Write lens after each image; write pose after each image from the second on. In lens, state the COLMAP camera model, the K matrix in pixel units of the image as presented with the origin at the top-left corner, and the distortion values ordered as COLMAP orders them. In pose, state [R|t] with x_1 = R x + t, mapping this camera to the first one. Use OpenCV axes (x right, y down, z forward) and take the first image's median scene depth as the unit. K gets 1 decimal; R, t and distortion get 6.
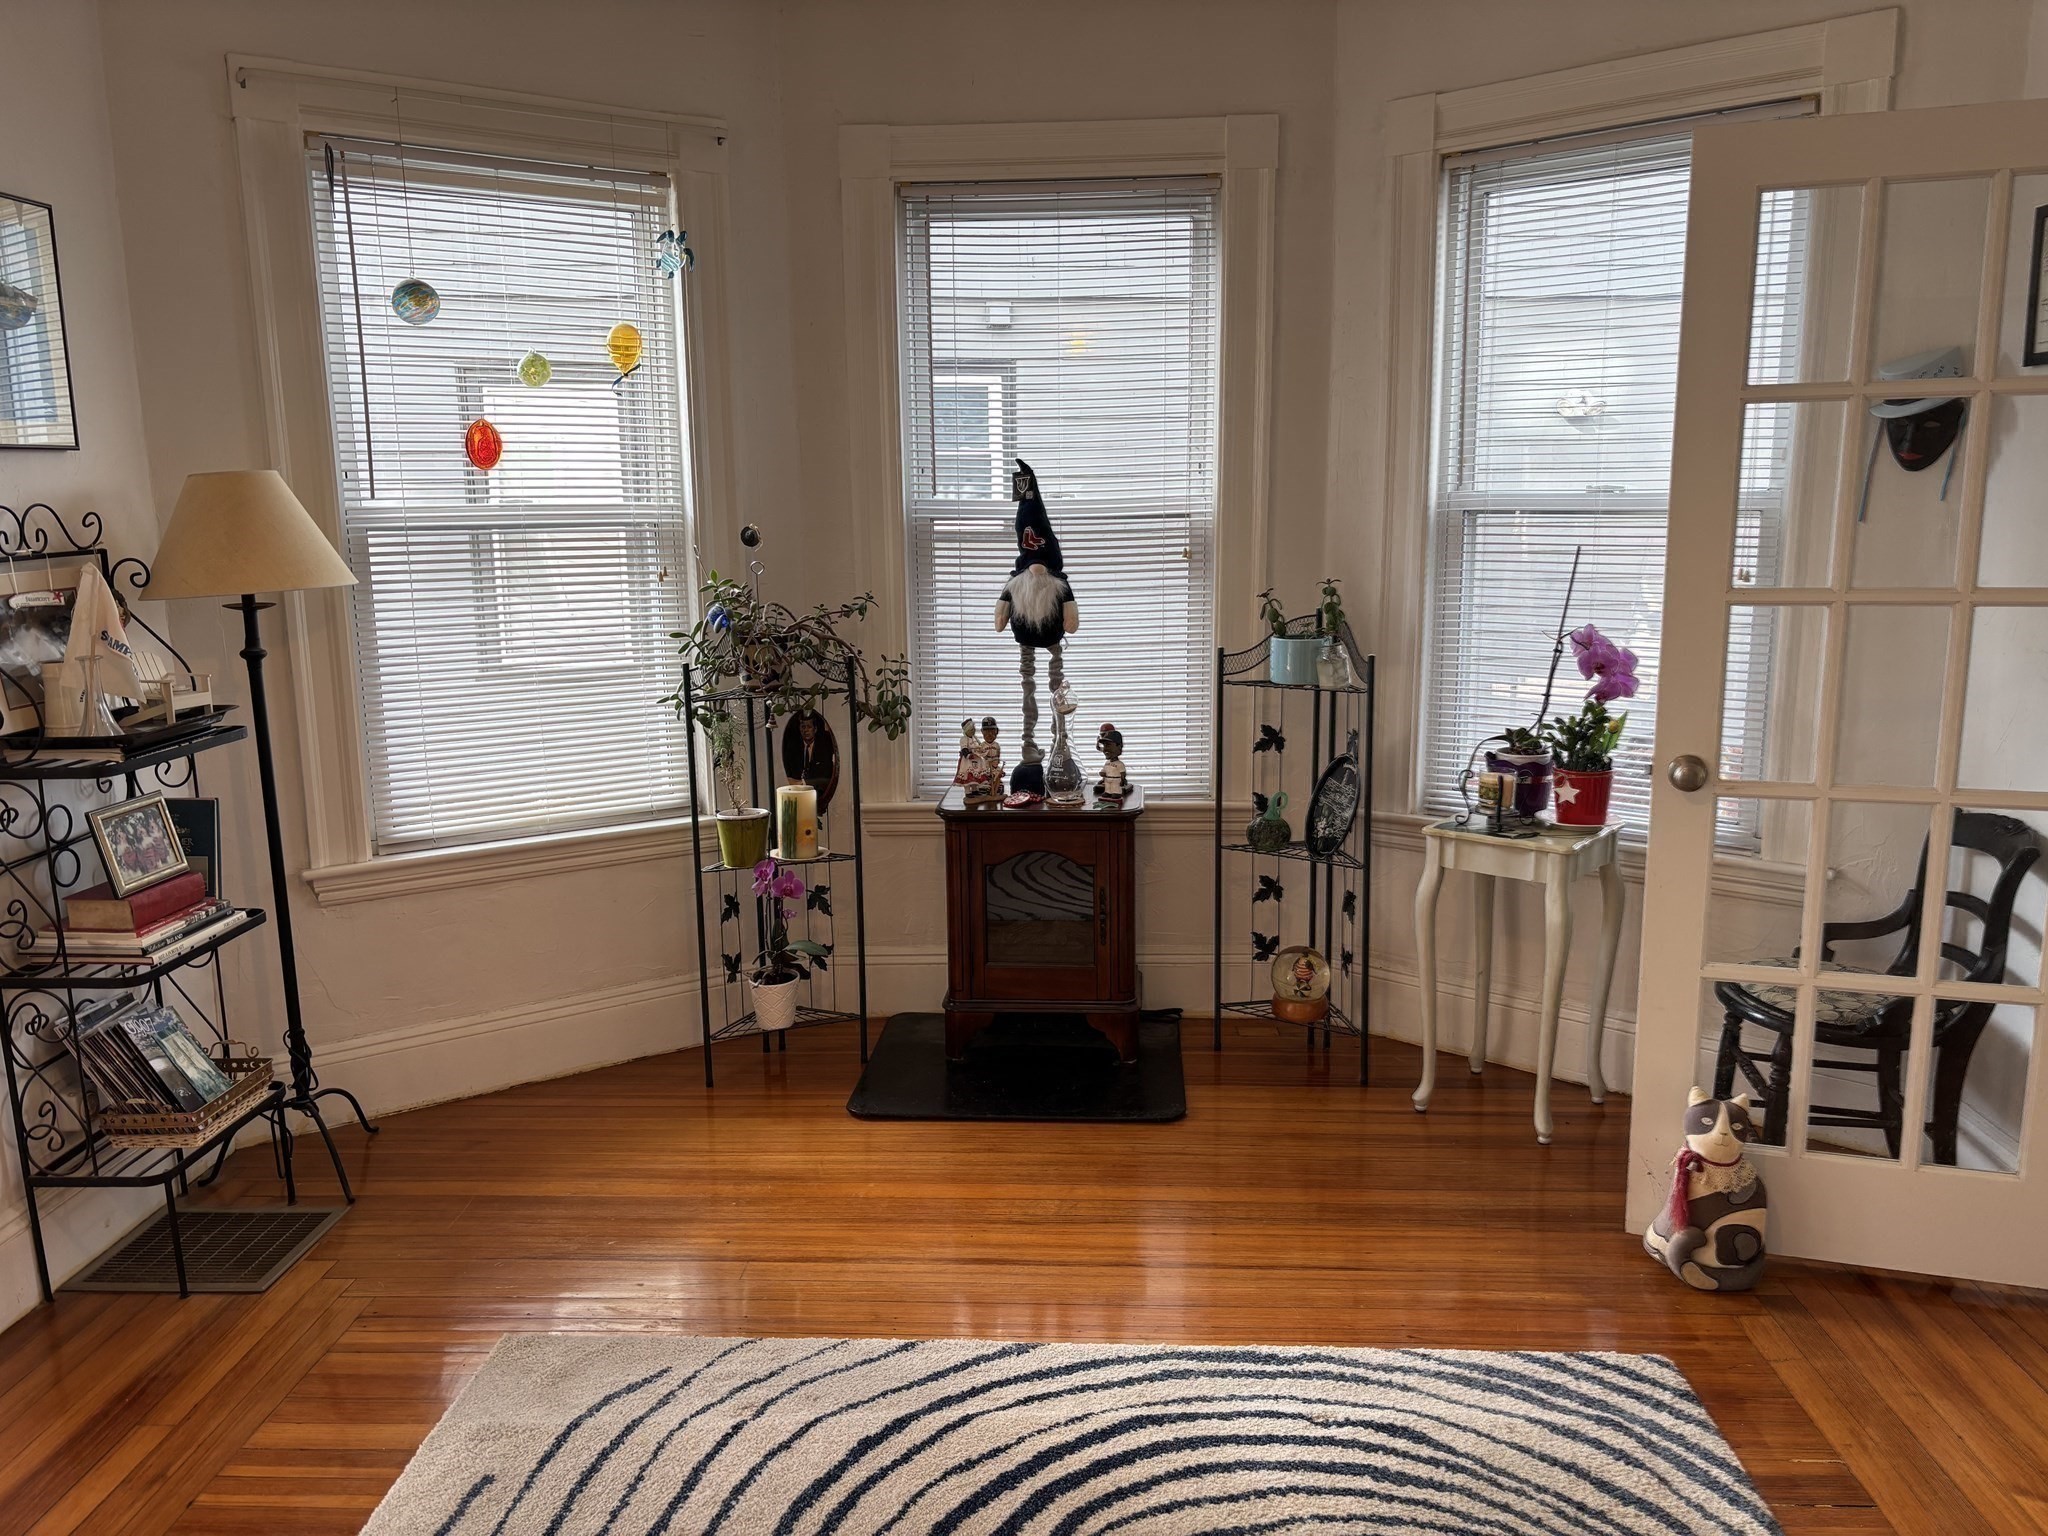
lens RADIAL K [[1556.0, 0, 1031.8], [0, 1556.0, 758.0], [0, 0, 1]] dist [0.003089, -0.002992]
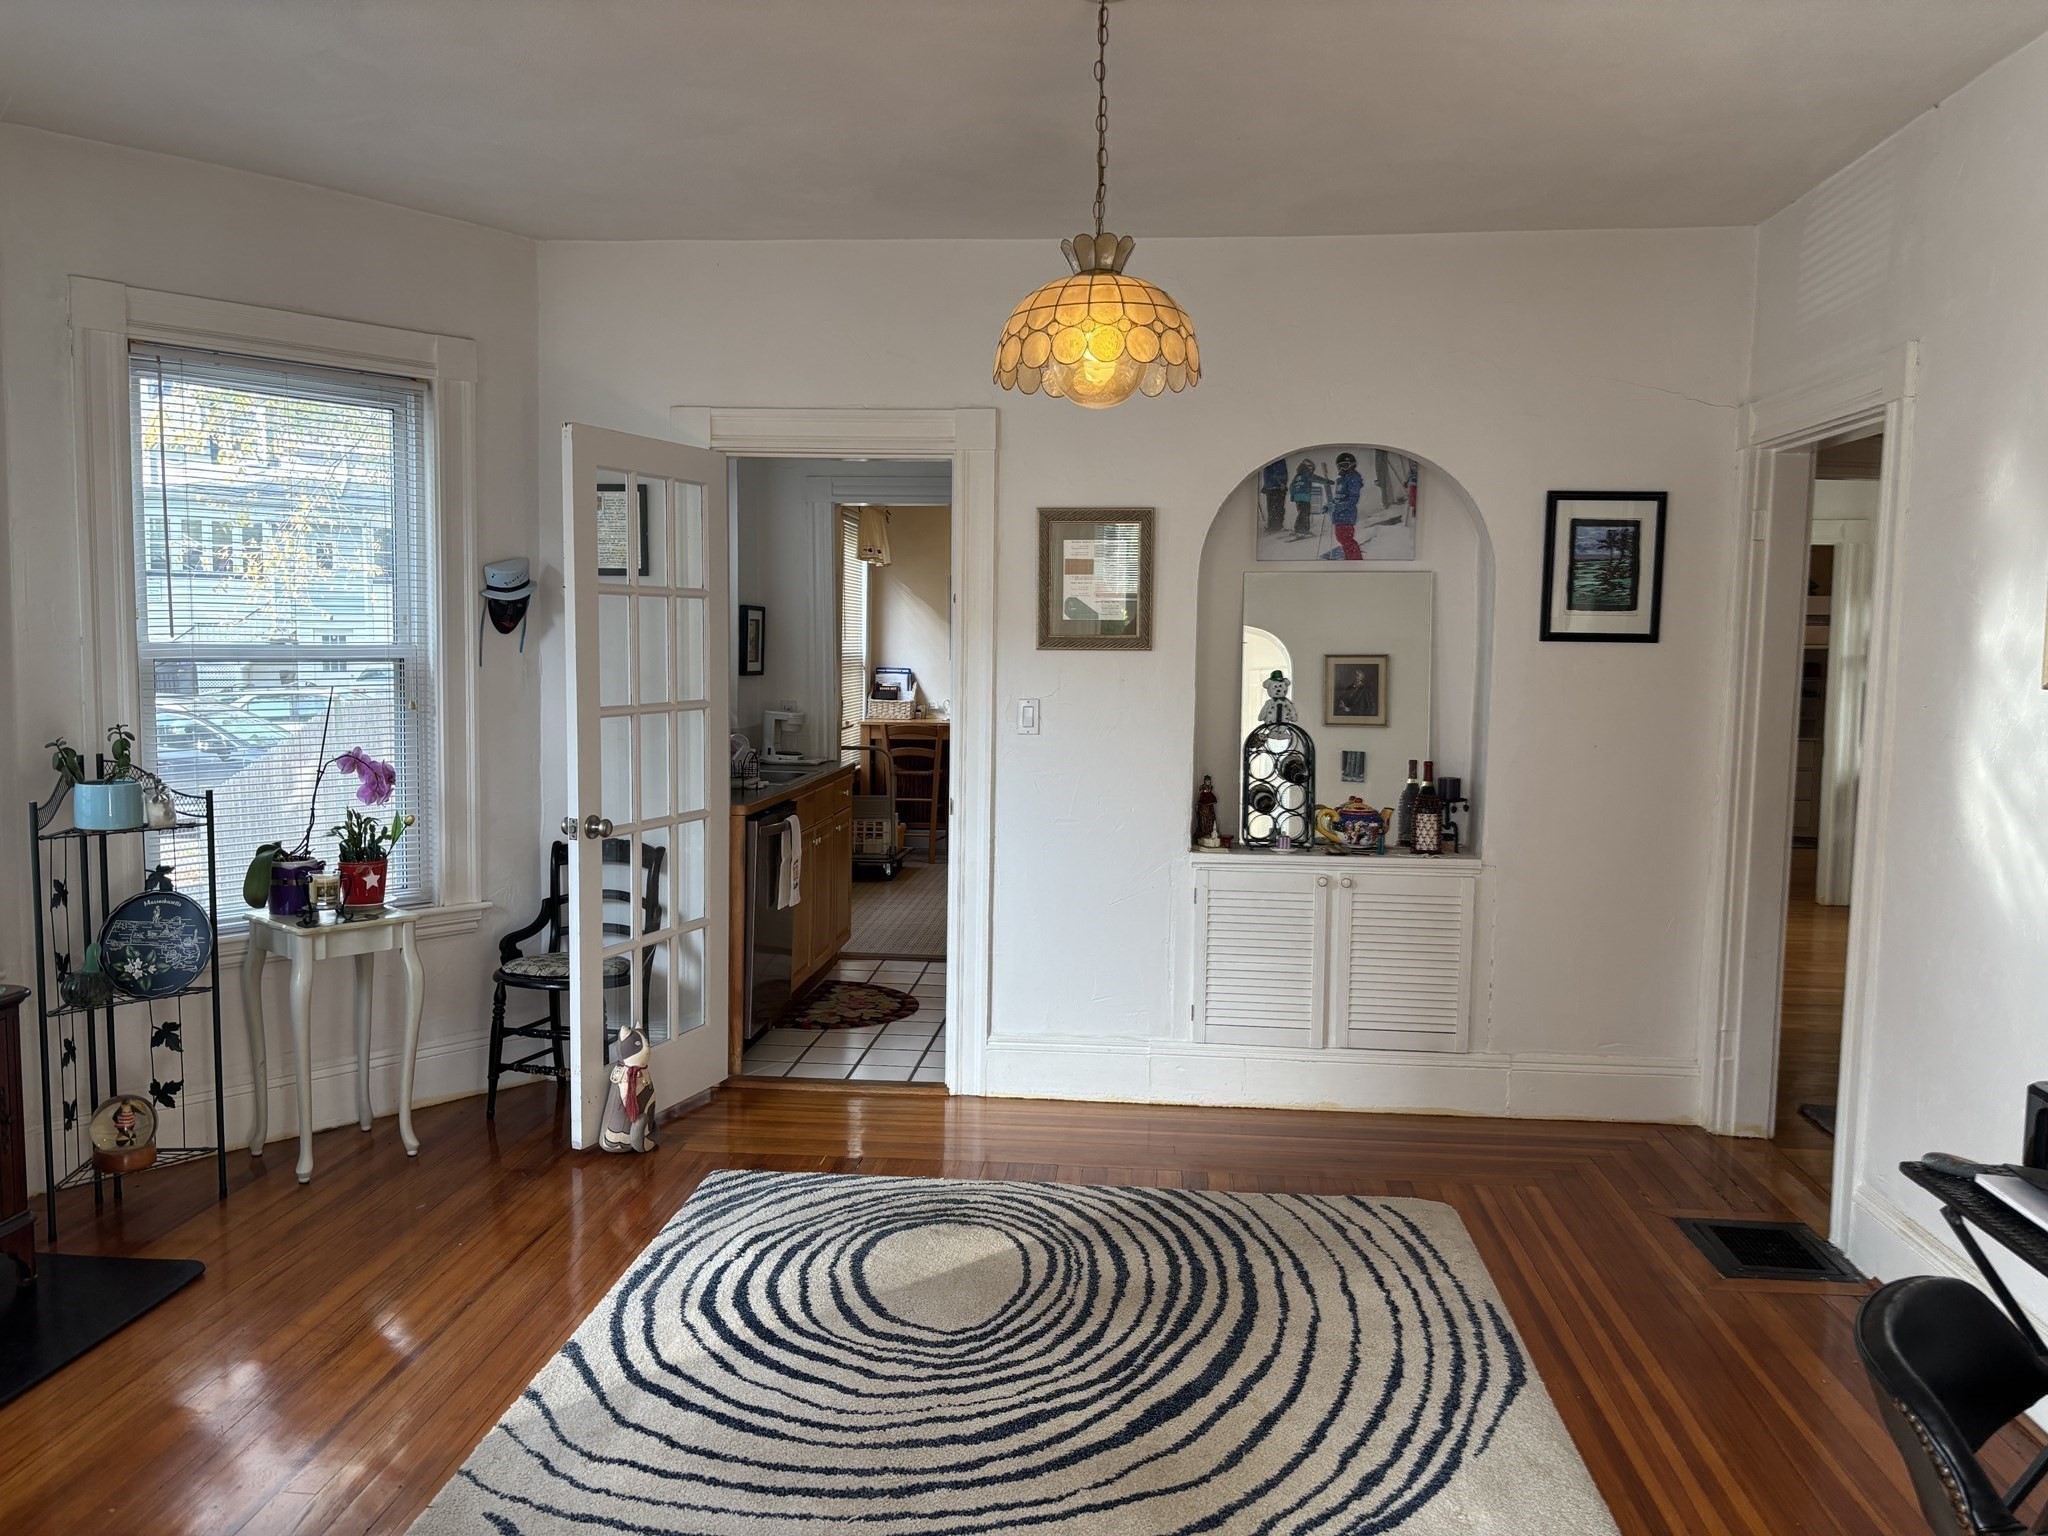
lens RADIAL K [[1504.0, 0, 1039.4], [0, 1504.0, 747.4], [0, 0, 1]] dist [0.080513, -0.196135]
pose [[0.028505, -0.054802, 0.998090, -1.171760], [0.154921, 0.986673, 0.049751, -0.082428], [-0.987516, 0.153207, 0.036615, 0.549172]]
